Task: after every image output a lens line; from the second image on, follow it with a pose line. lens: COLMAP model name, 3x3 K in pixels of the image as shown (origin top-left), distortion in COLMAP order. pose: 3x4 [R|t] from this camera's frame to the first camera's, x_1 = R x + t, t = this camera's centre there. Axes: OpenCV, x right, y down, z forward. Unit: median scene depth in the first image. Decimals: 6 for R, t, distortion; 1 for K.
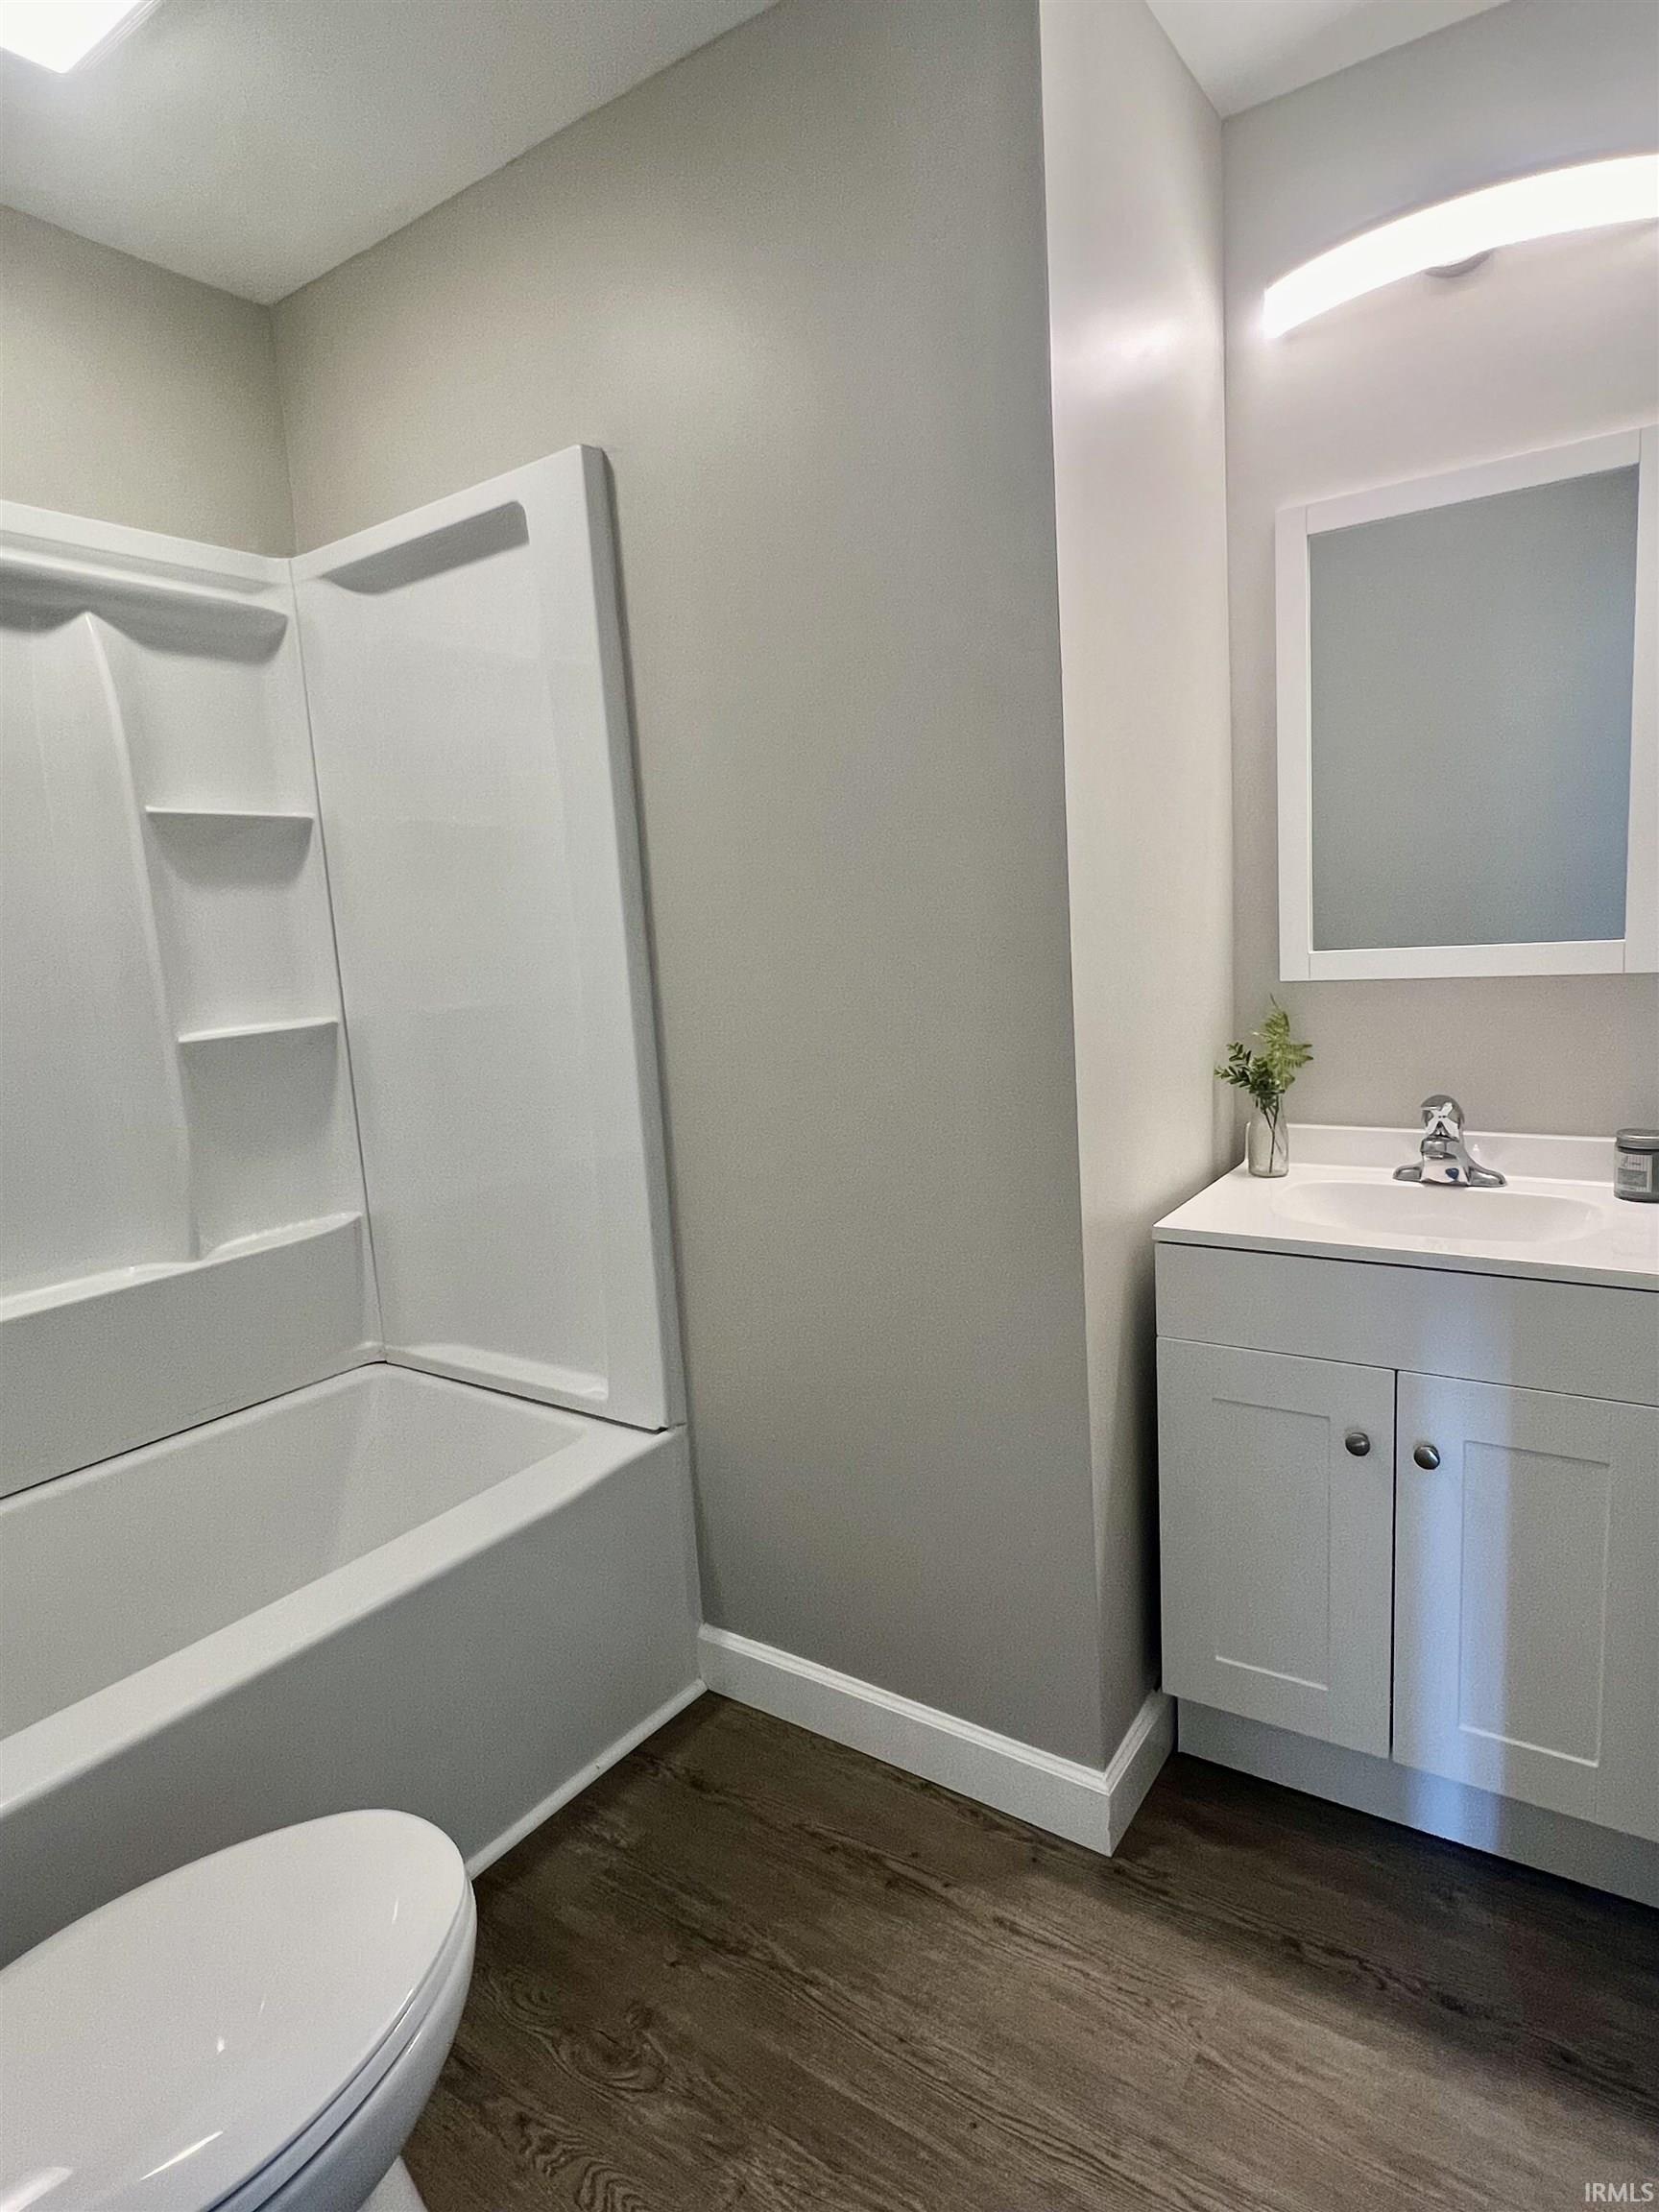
lens RADIAL K [[1226.8, 0, 837.3], [0, 1226.8, 1111.2], [0, 0, 1]] dist [-0.005098, -0.000029]
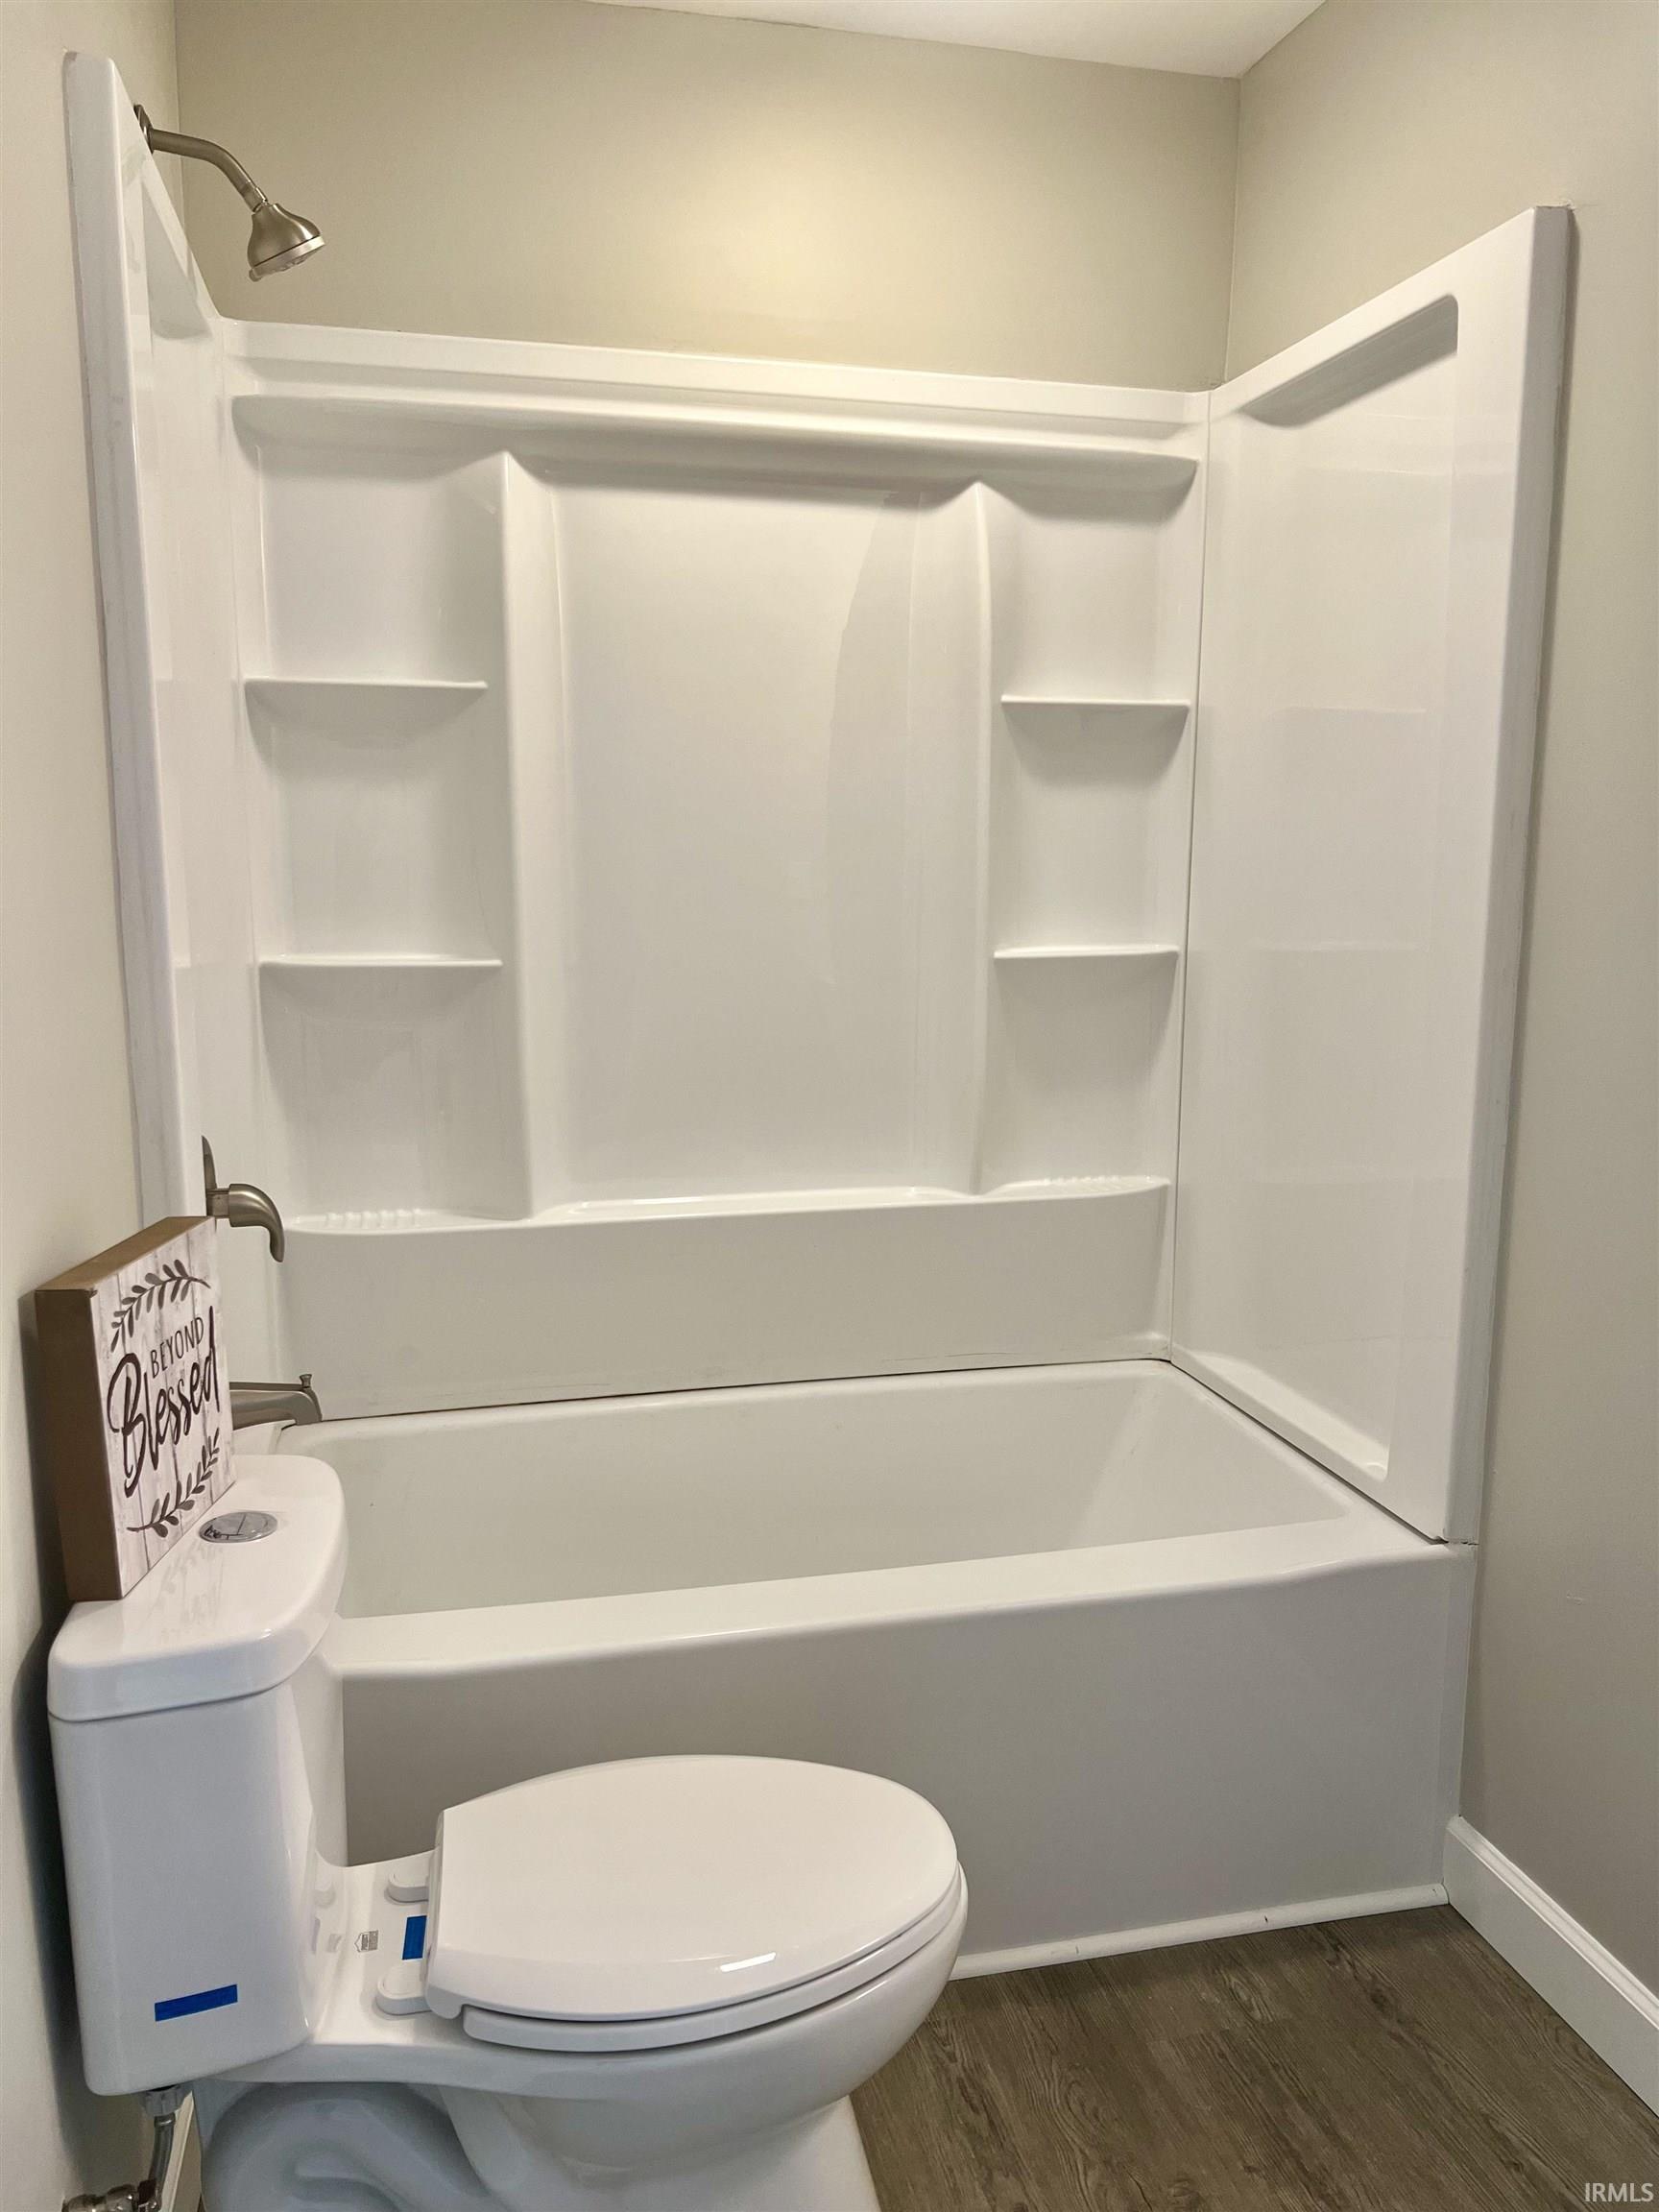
lens RADIAL K [[1654.6, 0, 845.9], [0, 1654.6, 1141.6], [0, 0, 1]] dist [0.058503, -0.064316]
pose [[0.757774, 0.179447, -0.627357, 0.175721], [-0.154649, 0.983439, 0.094501, -0.019432], [0.633926, 0.025410, 0.772976, -0.023731]]
